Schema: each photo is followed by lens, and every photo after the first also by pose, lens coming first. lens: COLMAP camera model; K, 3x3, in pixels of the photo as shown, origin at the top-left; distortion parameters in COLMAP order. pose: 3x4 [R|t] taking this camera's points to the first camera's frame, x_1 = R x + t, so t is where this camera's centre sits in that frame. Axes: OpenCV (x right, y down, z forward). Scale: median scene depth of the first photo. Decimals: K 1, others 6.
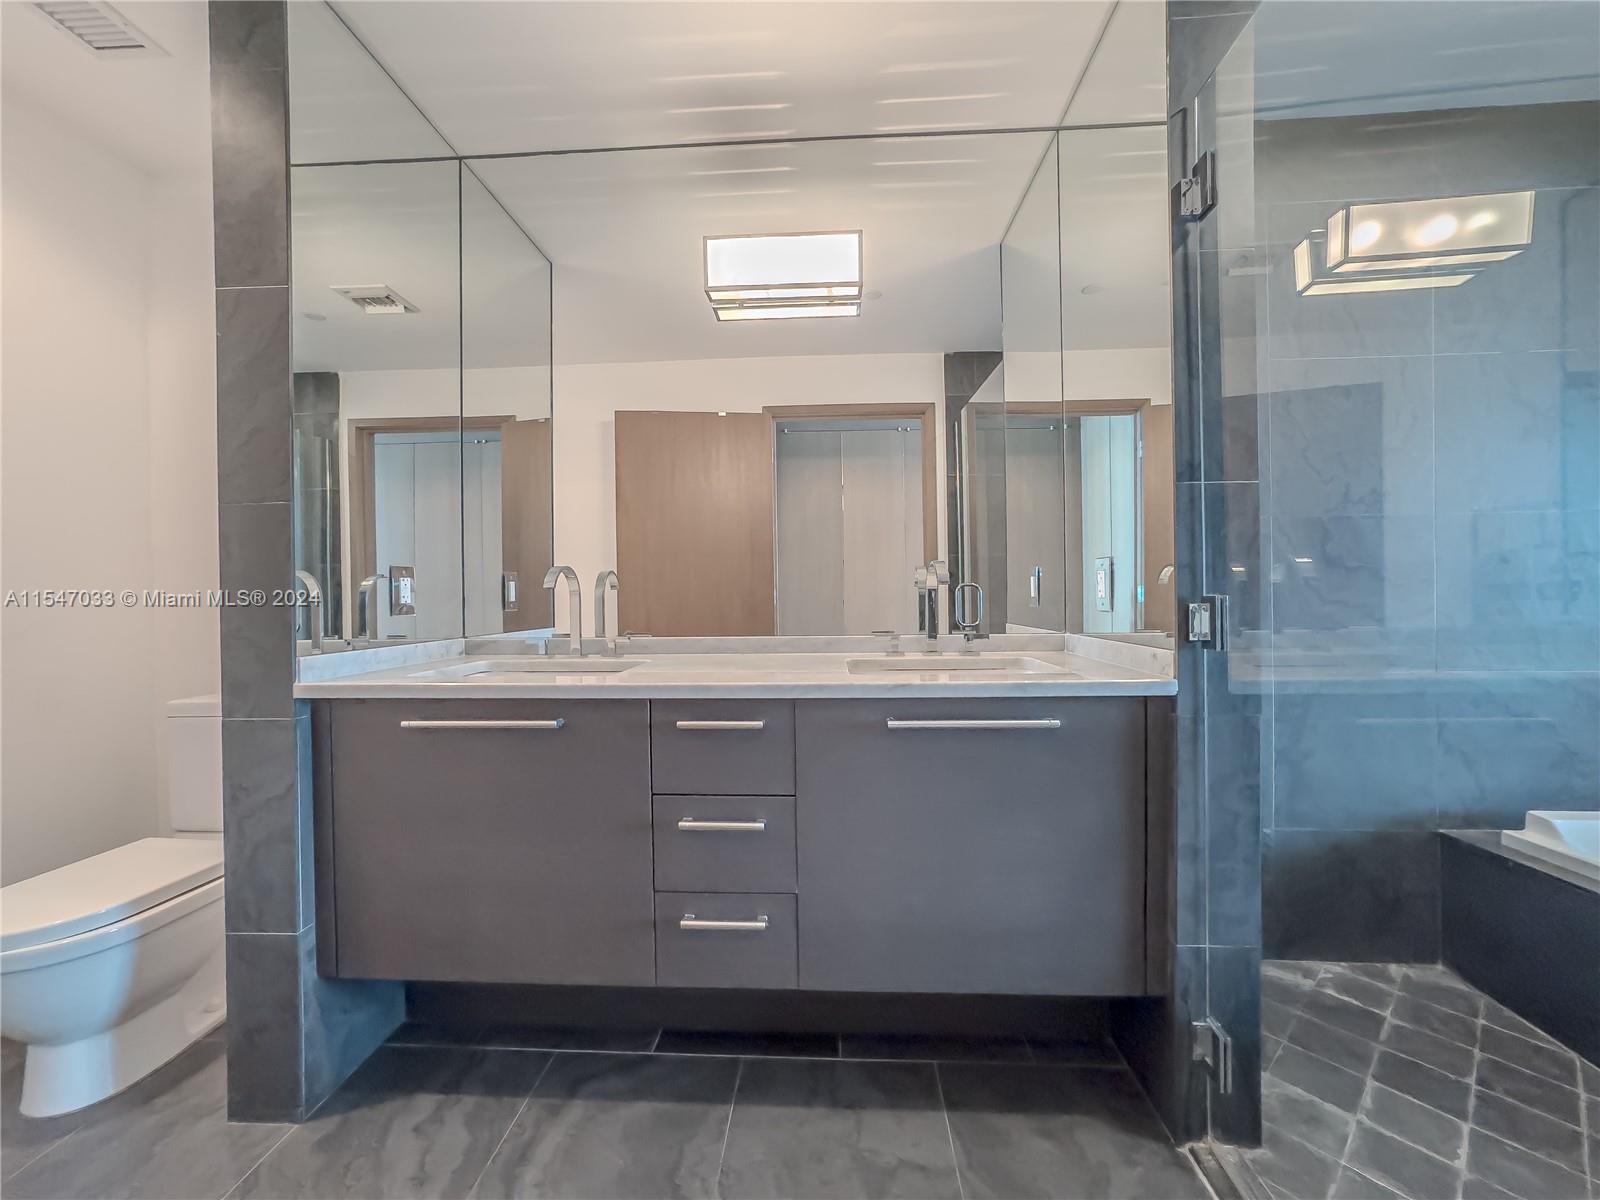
lens RADIAL K [[645.8, 0, 809.2], [0, 645.8, 596.2], [0, 0, 1]] dist [-0.035796, 0.014330]
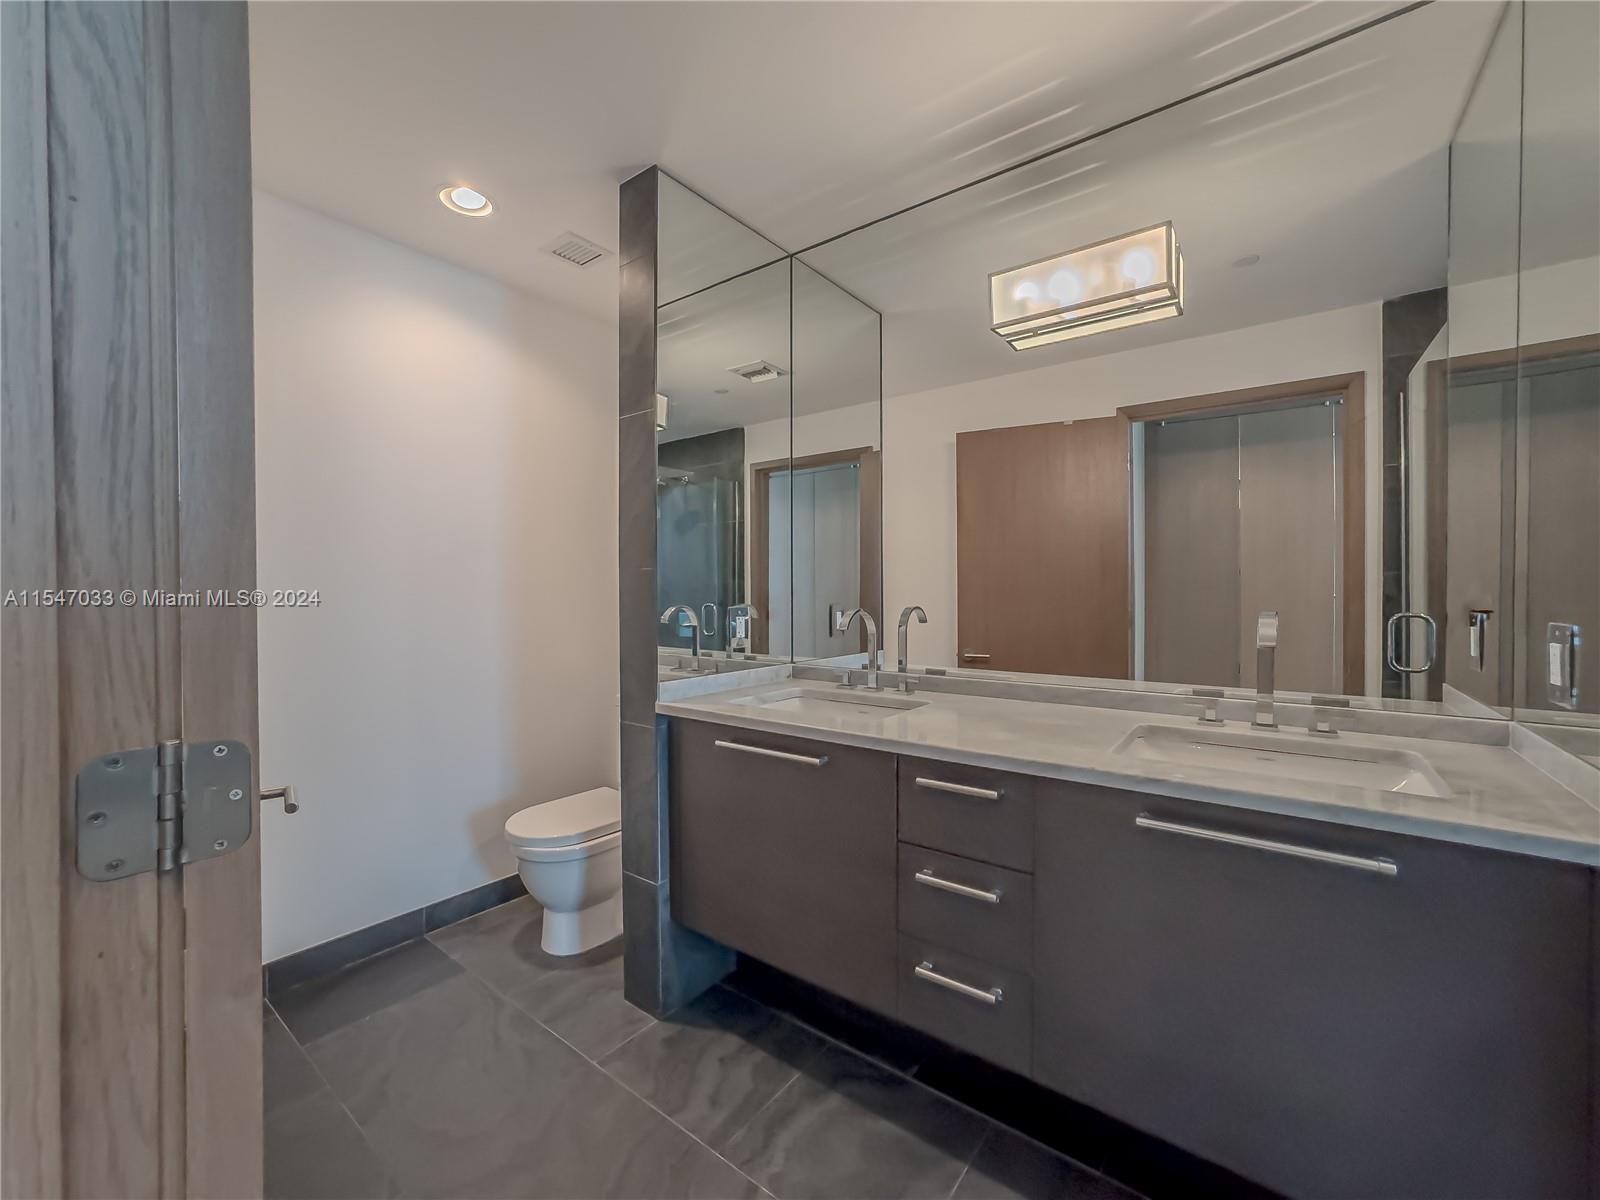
lens RADIAL K [[645.8, 0, 791.1], [0, 645.8, 605.0], [0, 0, 1]] dist [-0.035796, 0.014330]
pose [[0.826344, 0.017965, -0.562879, 0.153583], [-0.011679, 0.999823, 0.014764, -0.071985], [0.563044, -0.005626, 0.826408, 0.018933]]
